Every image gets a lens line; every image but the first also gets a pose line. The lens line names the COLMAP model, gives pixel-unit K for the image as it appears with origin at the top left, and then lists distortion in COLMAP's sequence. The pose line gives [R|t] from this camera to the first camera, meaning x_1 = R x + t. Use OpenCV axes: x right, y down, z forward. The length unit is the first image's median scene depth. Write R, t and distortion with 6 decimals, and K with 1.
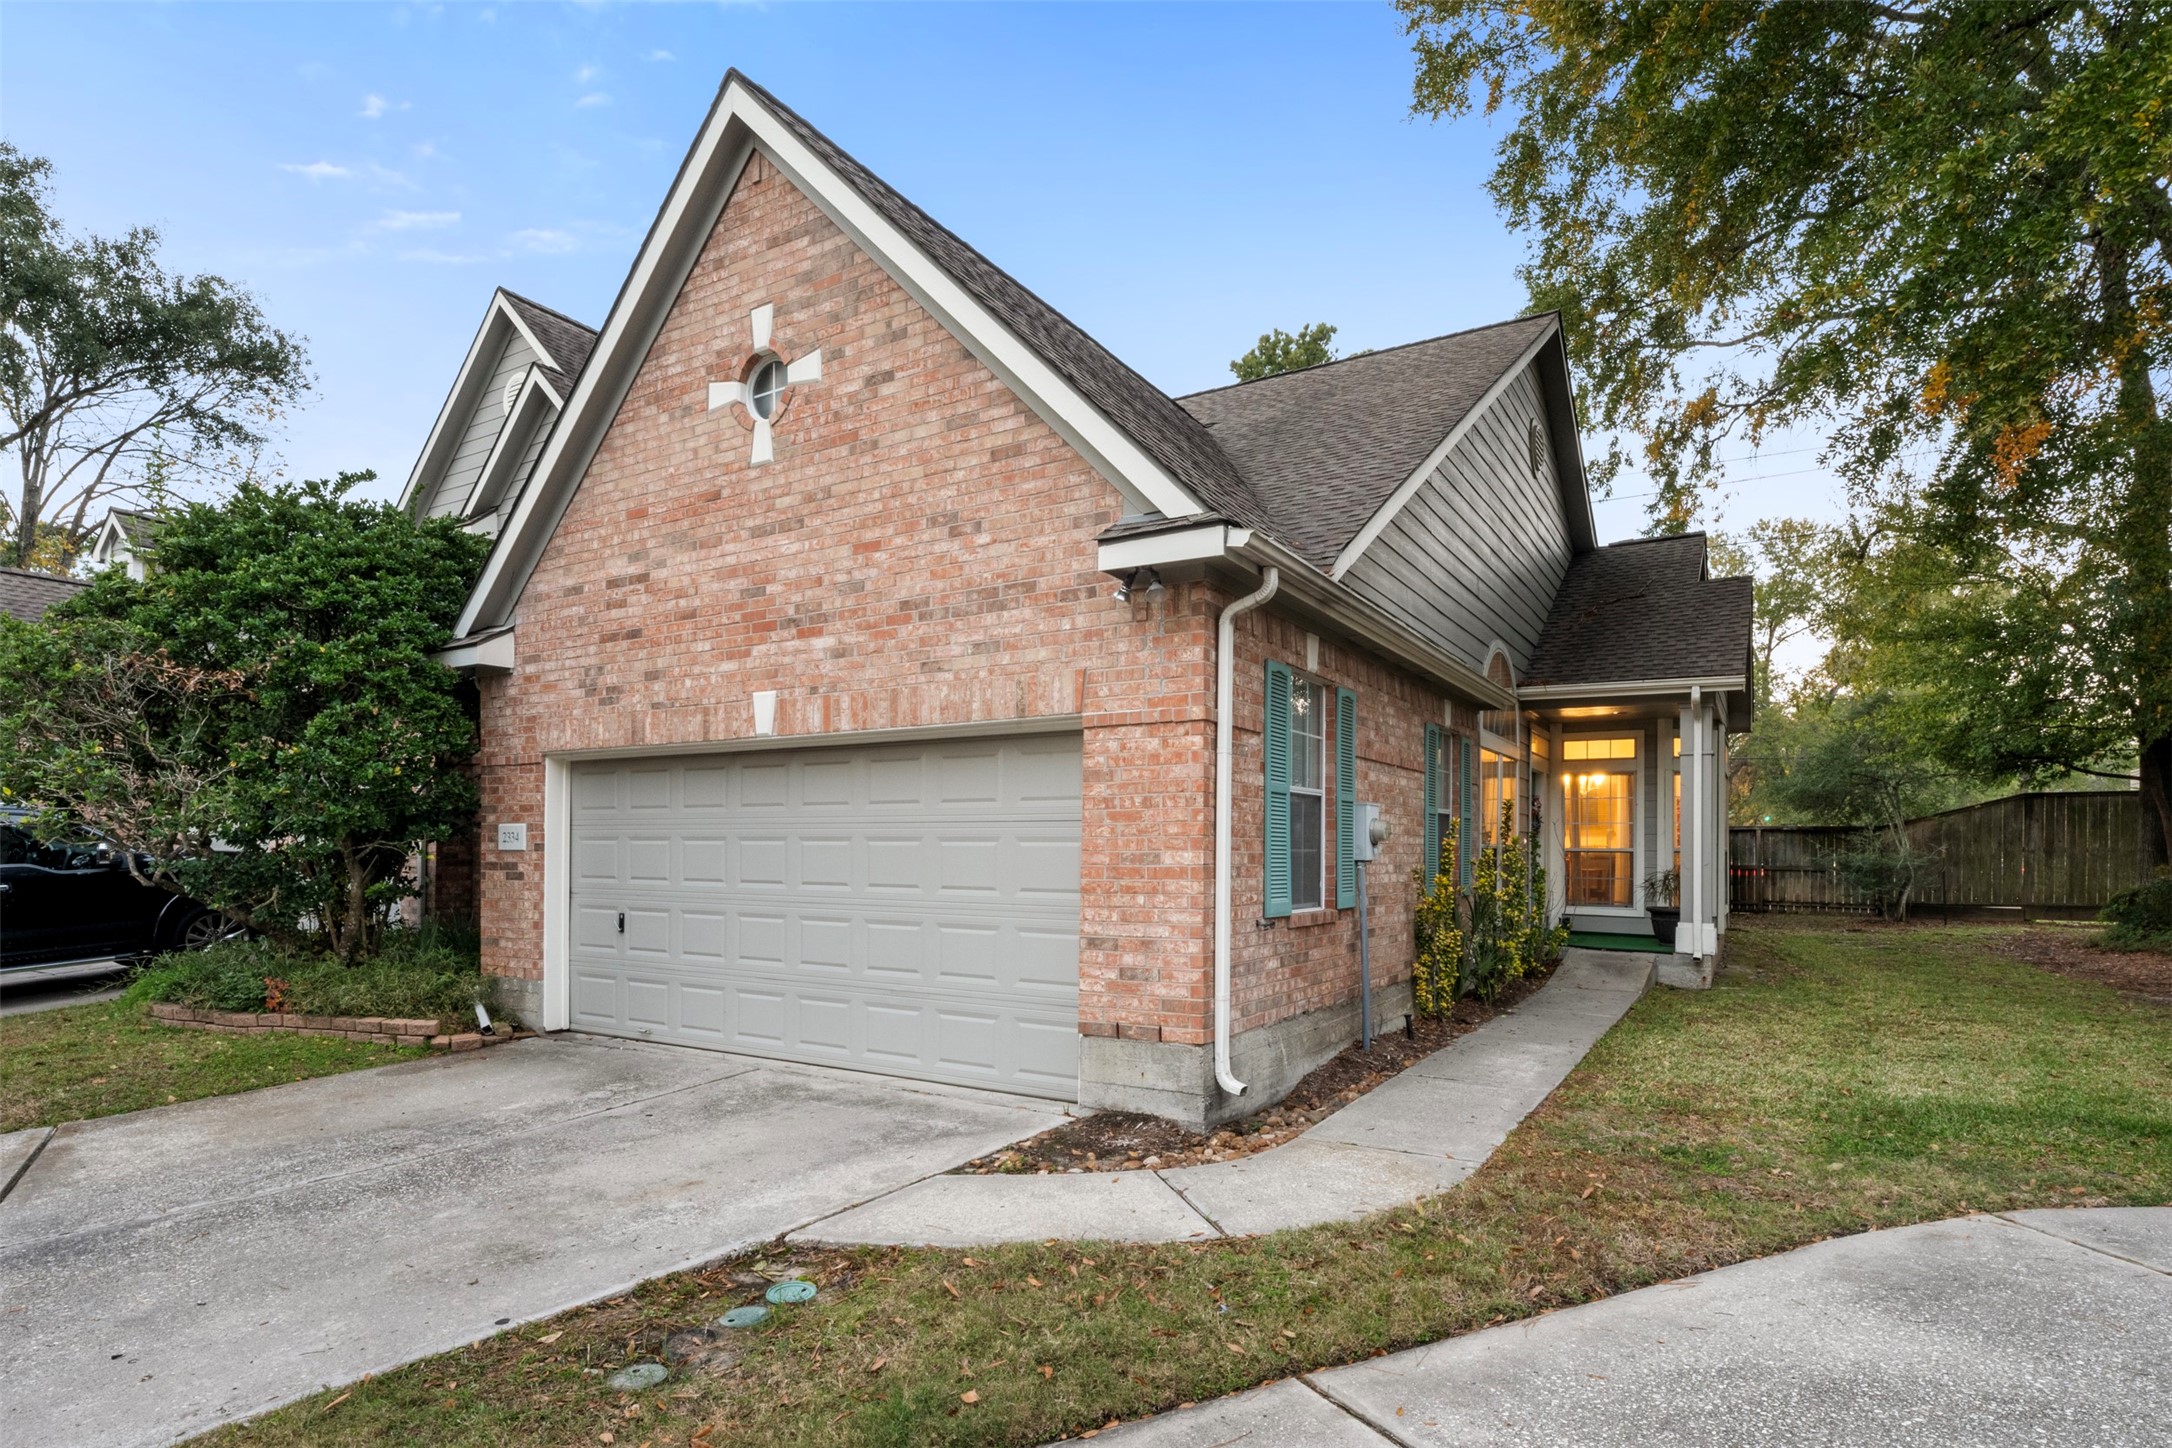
lens RADIAL K [[1133.3, 0, 1069.8], [0, 1133.3, 836.7], [0, 0, 1]] dist [0.016030, 0.000649]
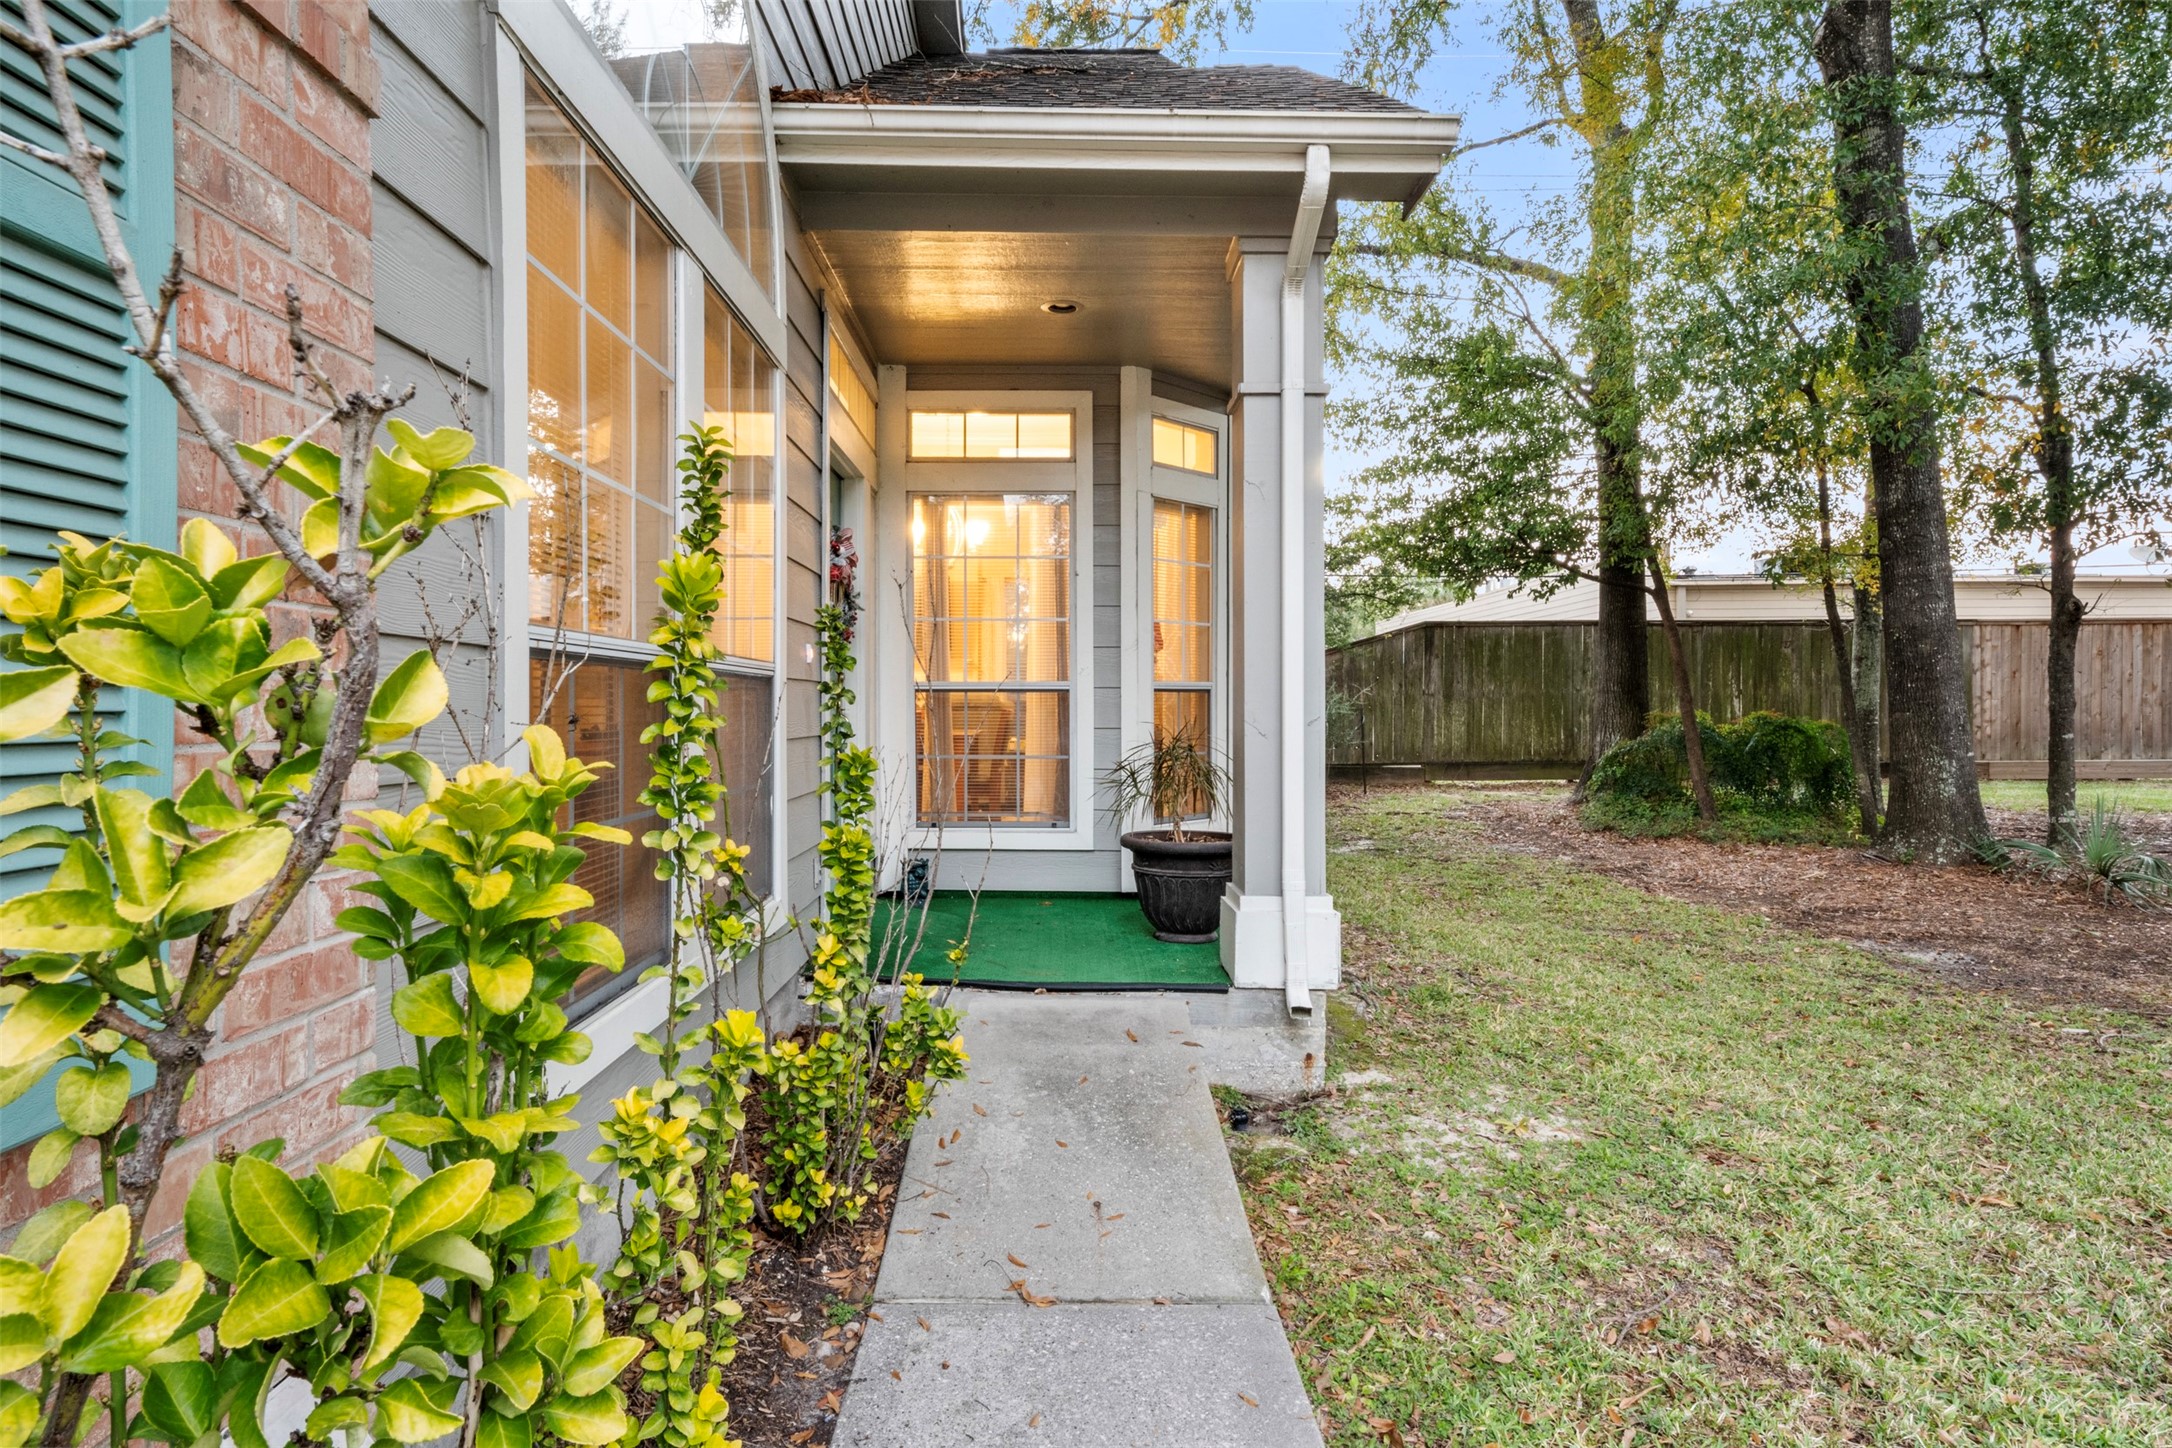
lens RADIAL K [[1209.1, 0, 1079.4], [0, 1209.1, 730.4], [0, 0, 1]] dist [-0.000625, 0.000032]
pose [[0.839217, -0.018068, 0.543497, 0.177920], [-0.001226, 0.999382, 0.035117, 0.008505], [-0.543796, -0.030137, 0.838676, 0.429764]]
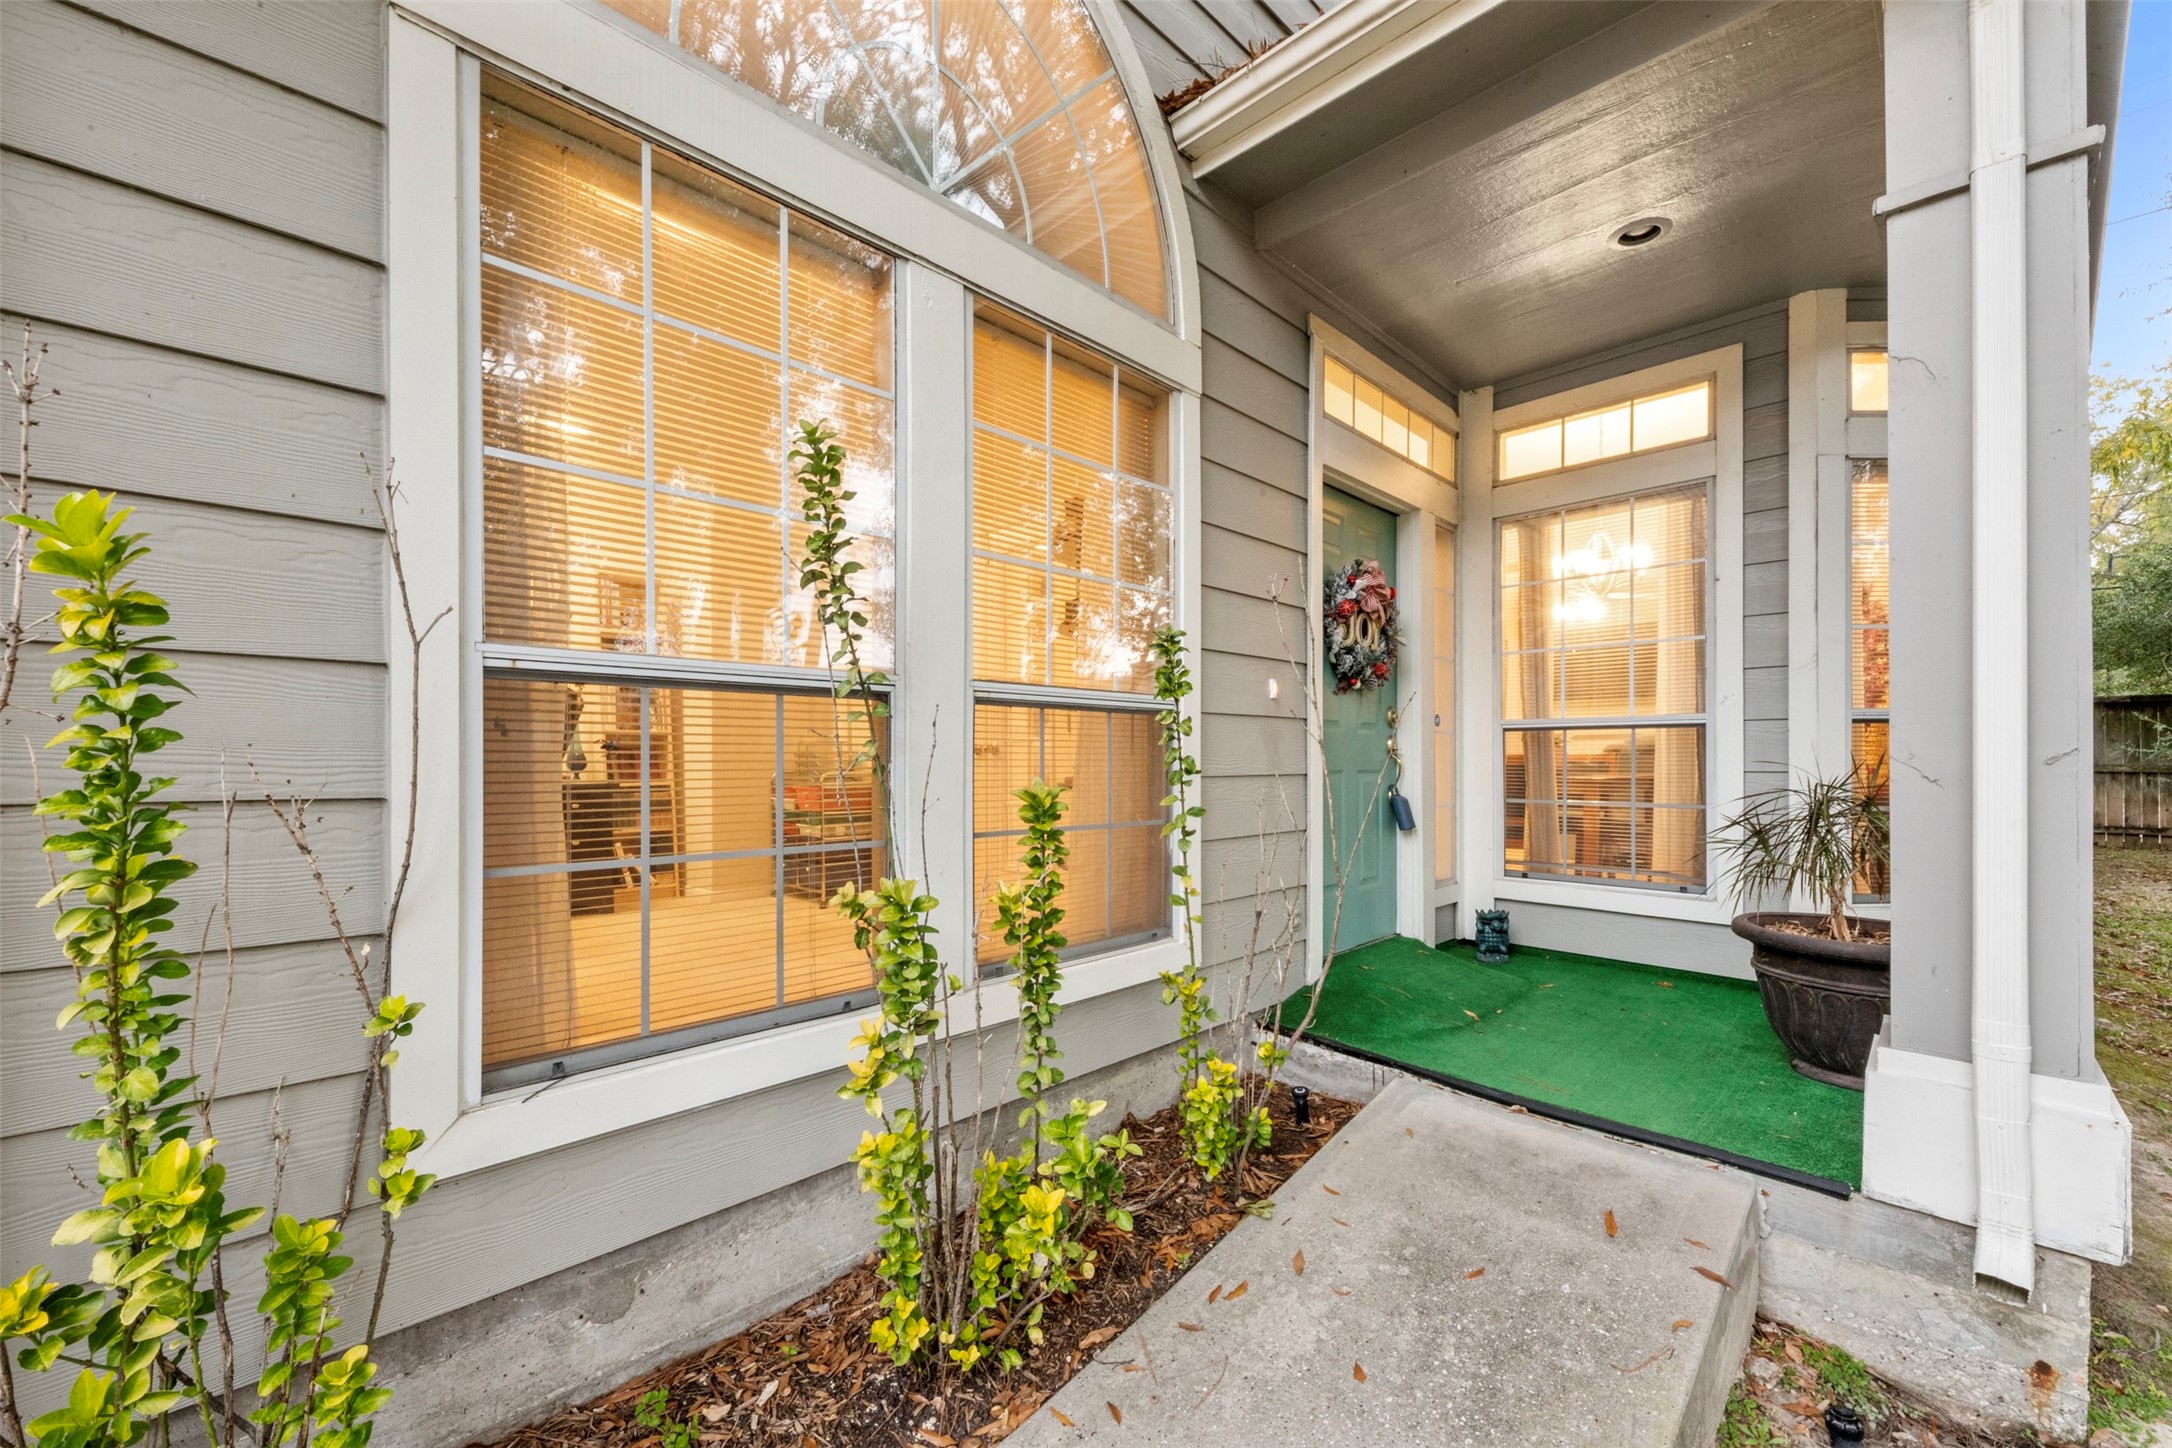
lens RADIAL K [[873.2, 0, 1071.8], [0, 873.2, 767.9], [0, 0, 1]] dist [0.001796, -0.002752]
pose [[0.971546, -0.011270, -0.236583, 0.255178], [0.015757, 0.999730, 0.017083, 0.012858], [0.236327, -0.020325, 0.971461, 0.481976]]
